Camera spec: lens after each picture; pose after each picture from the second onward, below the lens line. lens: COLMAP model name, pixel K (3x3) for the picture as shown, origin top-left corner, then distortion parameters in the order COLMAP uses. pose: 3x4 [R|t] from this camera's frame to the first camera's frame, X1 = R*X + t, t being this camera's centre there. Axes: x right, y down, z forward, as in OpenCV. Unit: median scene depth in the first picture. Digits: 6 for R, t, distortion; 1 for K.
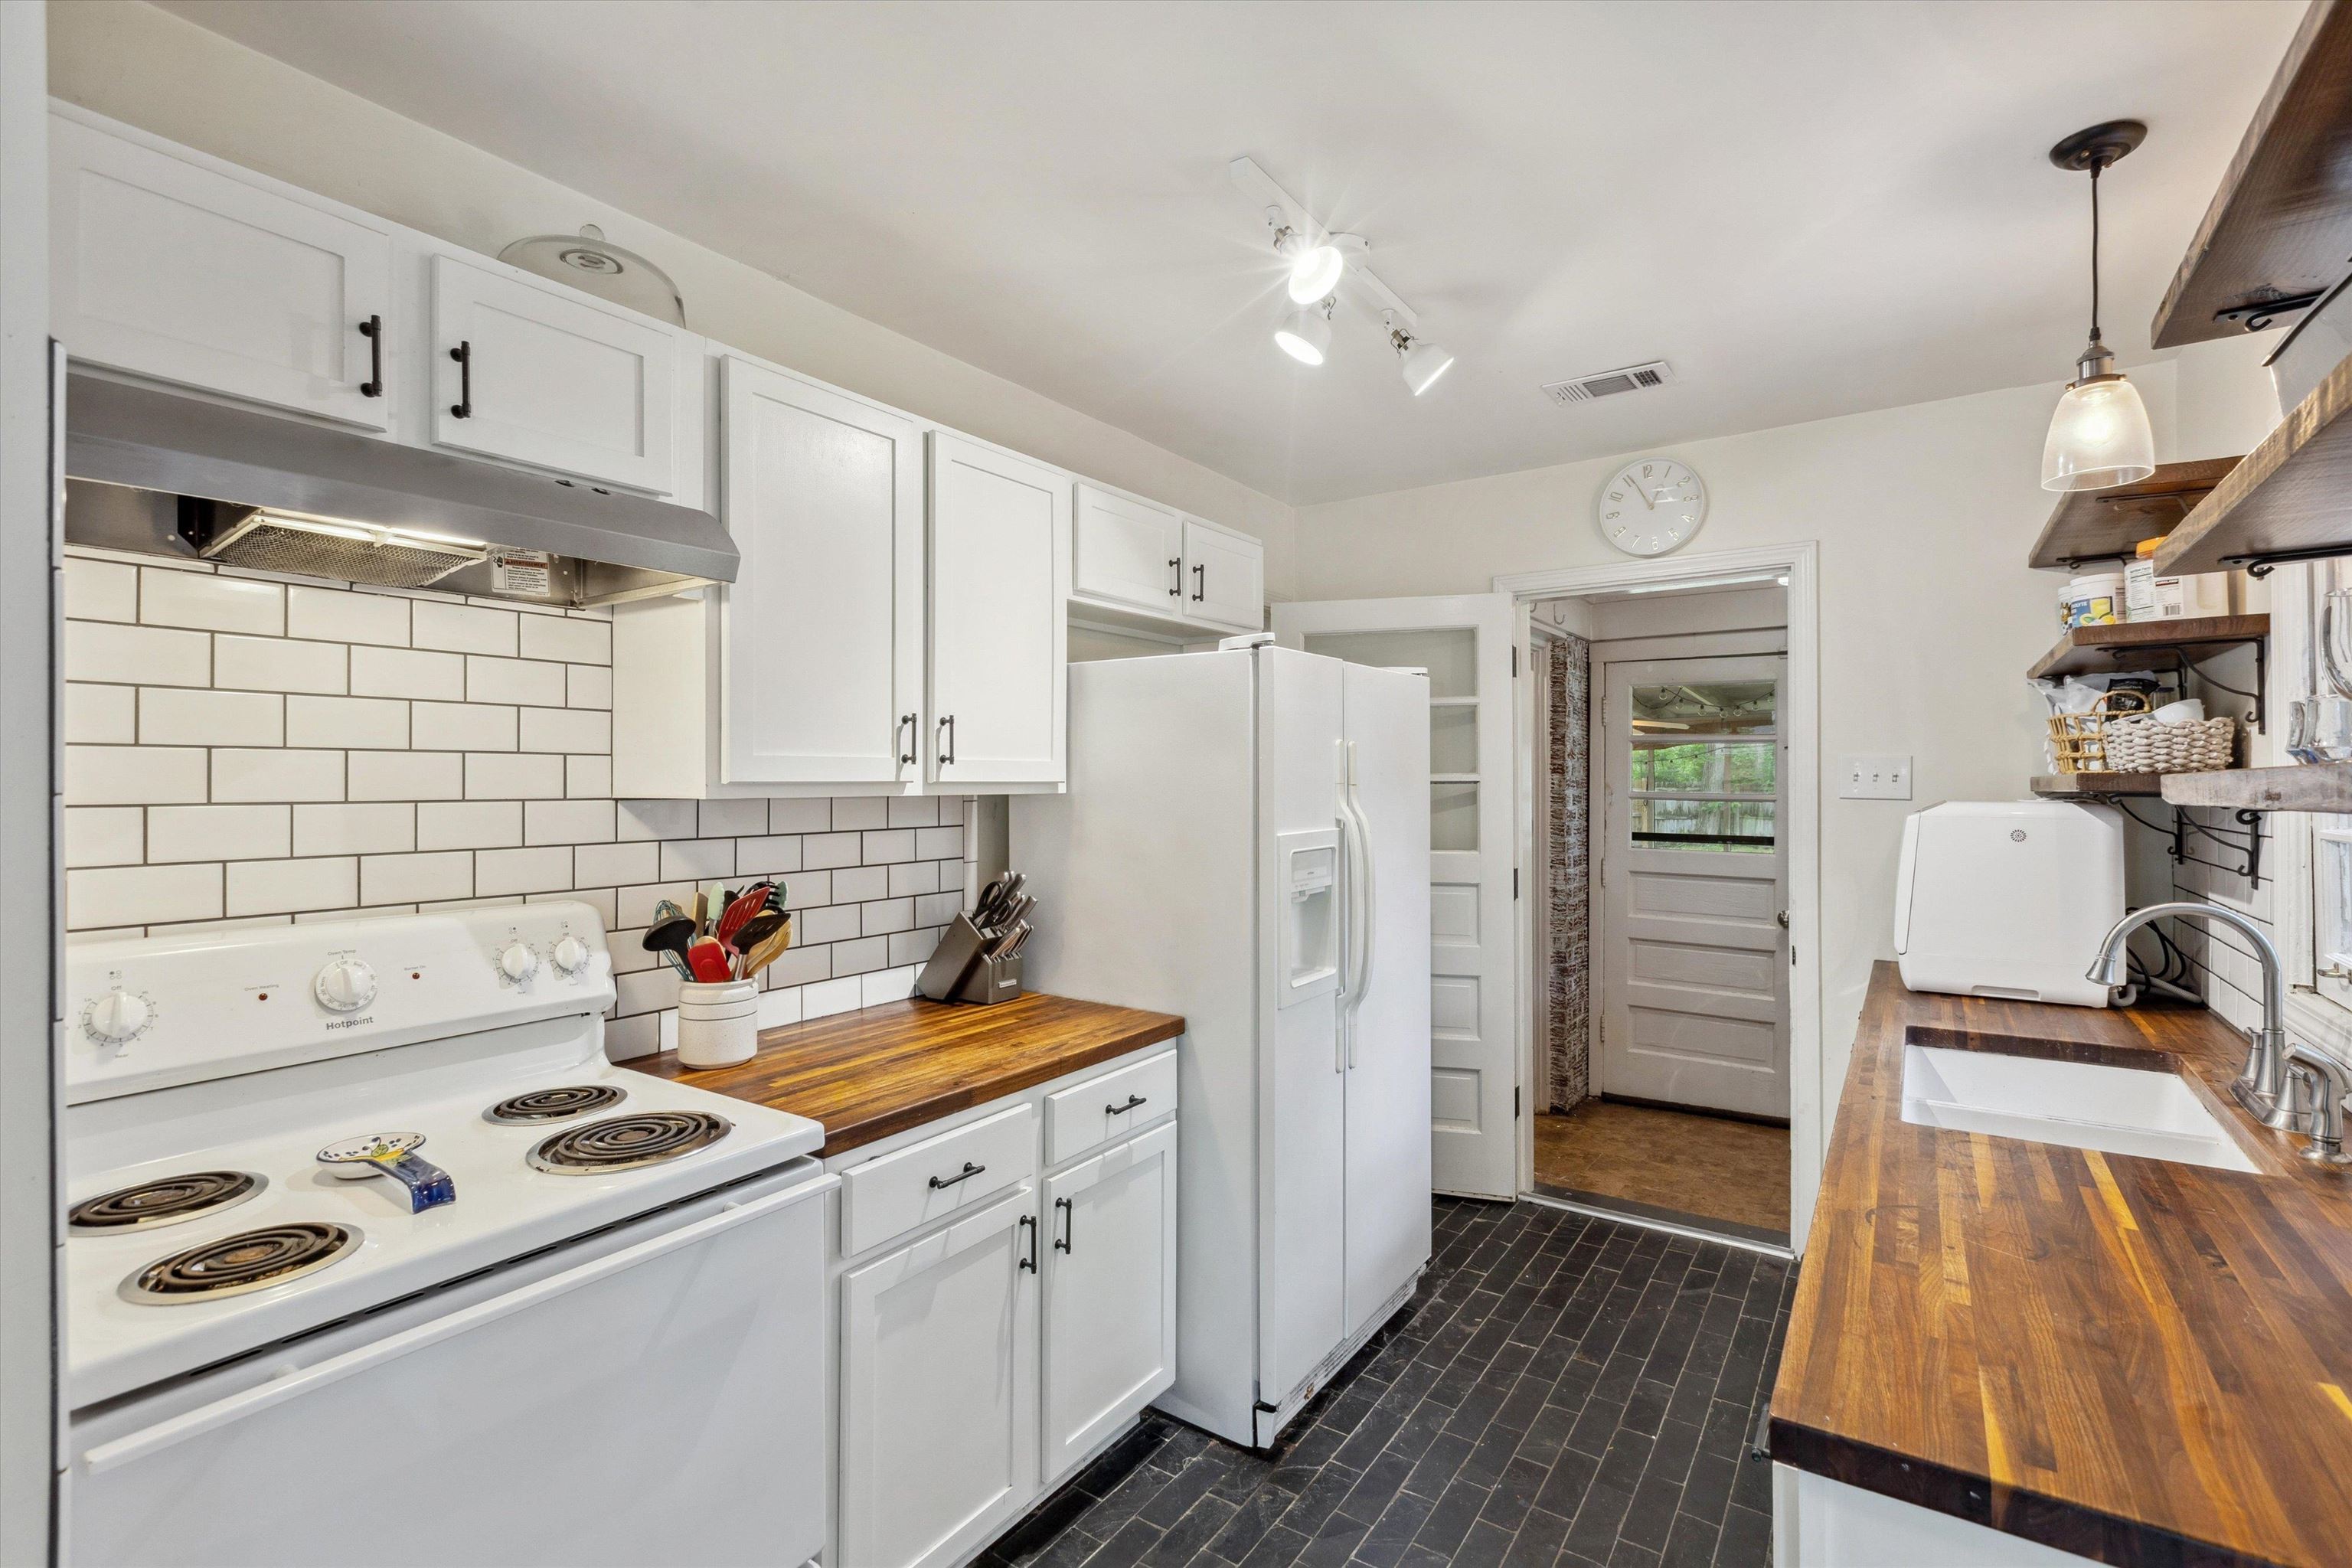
lens RADIAL K [[1076.5, 0, 1181.2], [0, 1076.5, 773.7], [0, 0, 1]] dist [0.009624, -0.000392]
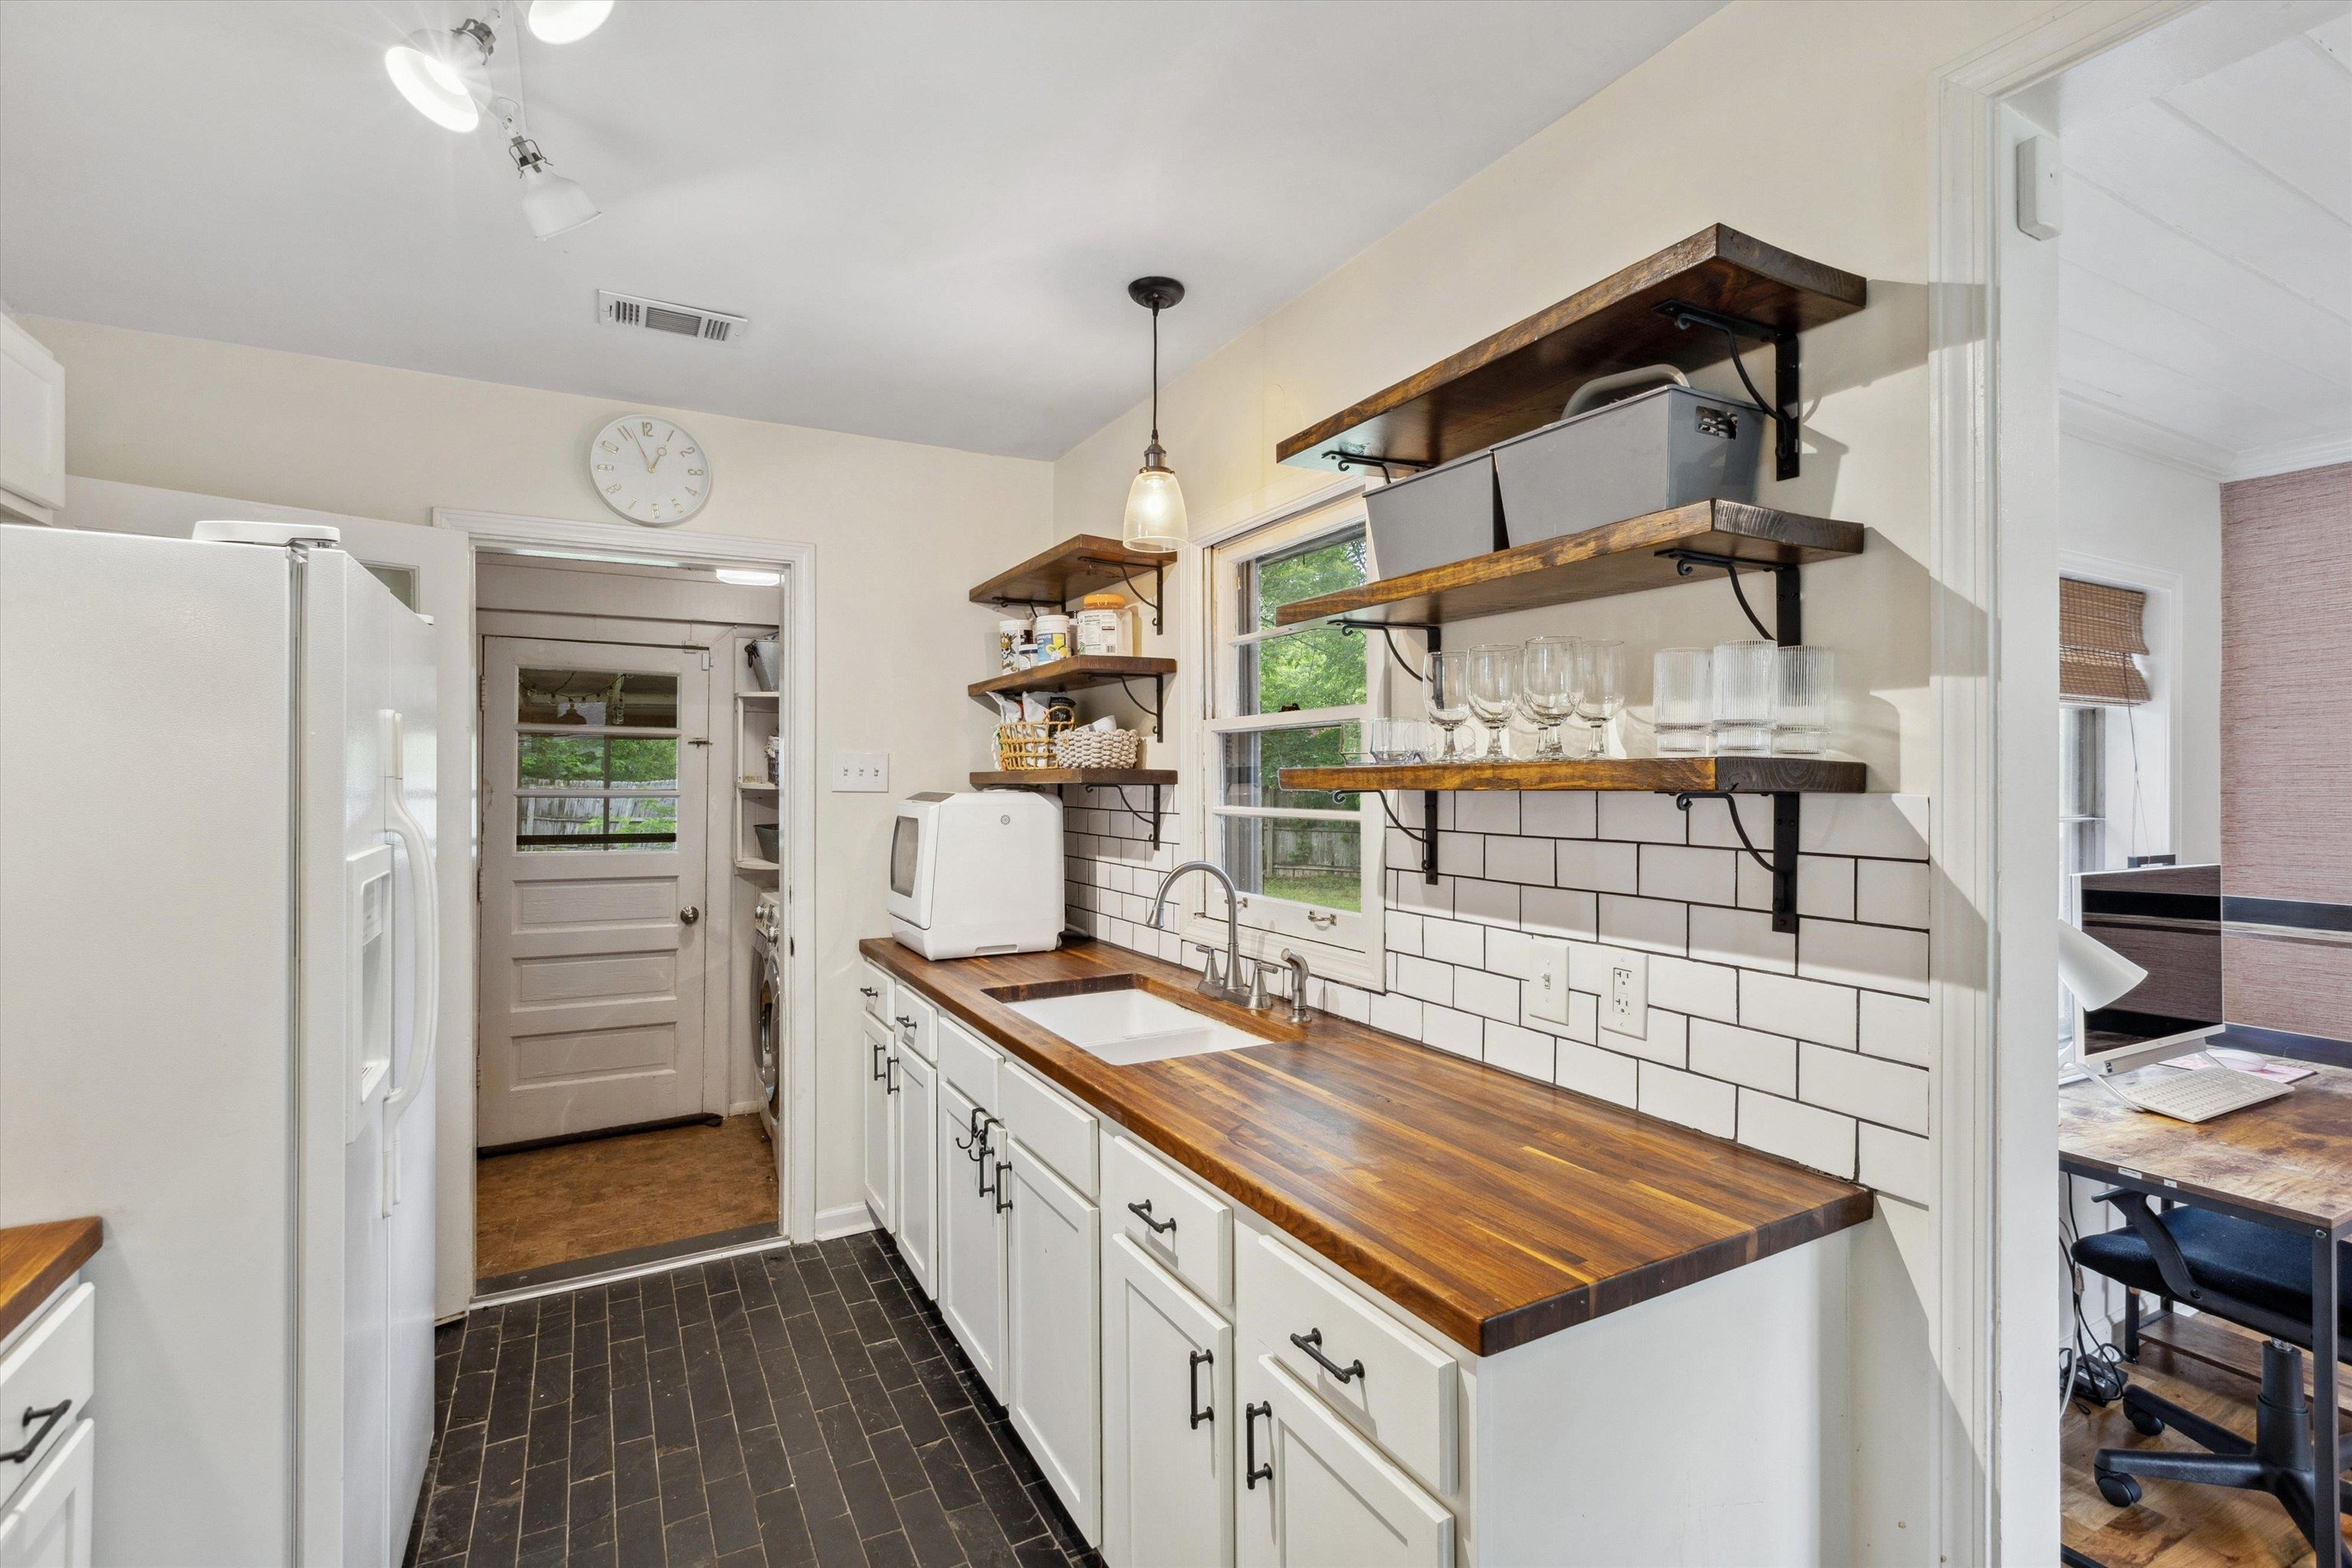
lens RADIAL K [[1076.5, 0, 1181.2], [0, 1076.5, 773.7], [0, 0, 1]] dist [0.009624, -0.000392]
pose [[0.457537, 0.002818, 0.889186, -0.198477], [-0.004872, 0.999988, -0.000662, 0.004595], [-0.889177, -0.004029, 0.457545, 0.242693]]
